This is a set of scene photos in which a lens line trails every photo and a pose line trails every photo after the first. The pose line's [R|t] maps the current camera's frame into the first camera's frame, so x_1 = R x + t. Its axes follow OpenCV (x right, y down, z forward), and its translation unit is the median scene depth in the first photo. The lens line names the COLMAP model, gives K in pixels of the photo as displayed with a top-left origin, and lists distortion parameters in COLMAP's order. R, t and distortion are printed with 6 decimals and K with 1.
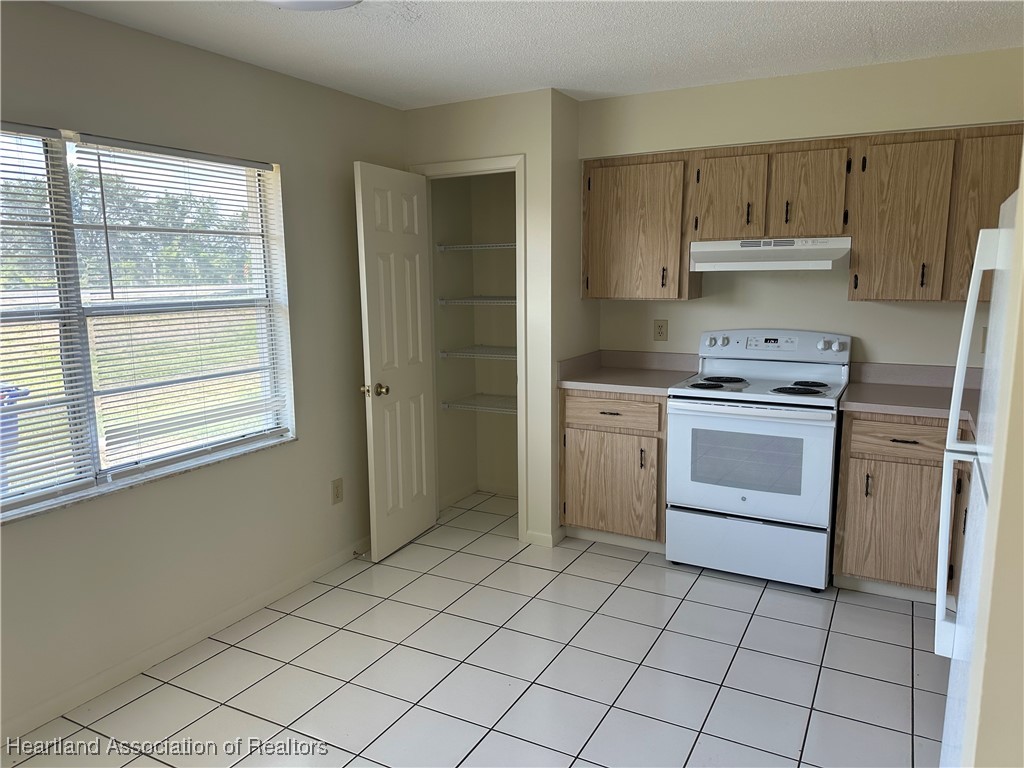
lens RADIAL K [[716.7, 0, 504.9], [0, 716.7, 392.3], [0, 0, 1]] dist [0.026622, -0.058505]
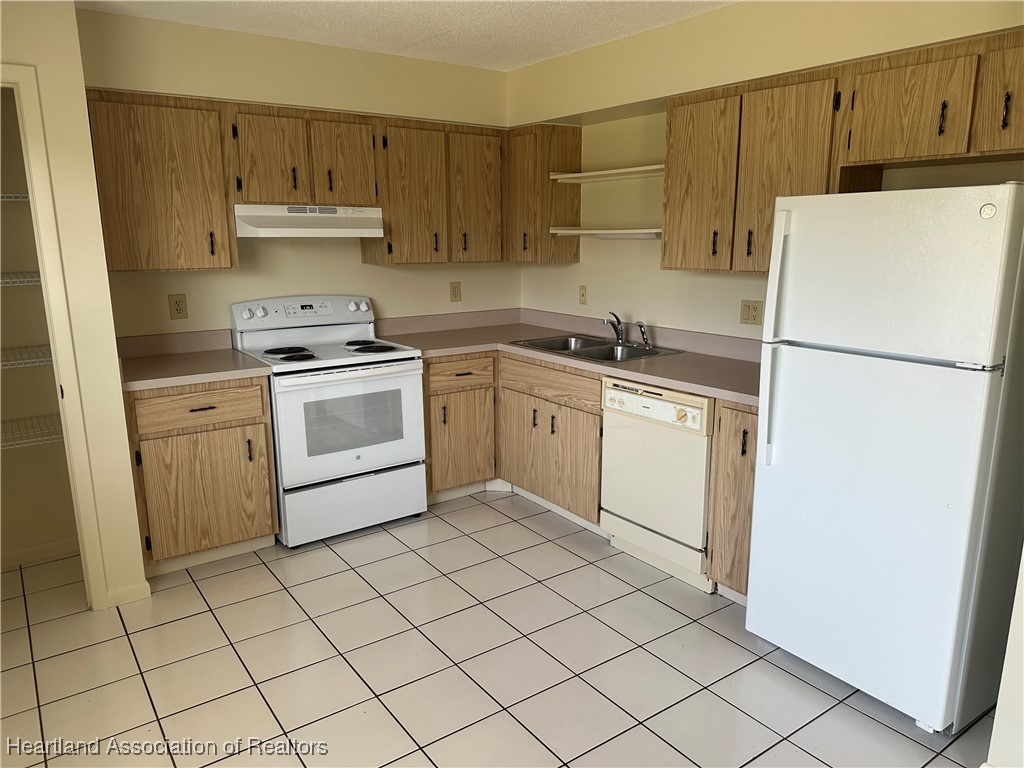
lens RADIAL K [[716.7, 0, 536.6], [0, 716.7, 405.8], [0, 0, 1]] dist [0.026622, -0.058505]
pose [[0.391269, -0.204806, 0.897198, -0.464798], [0.151617, 0.975945, 0.156662, -0.047840], [-0.907701, 0.074733, 0.412909, 0.309146]]
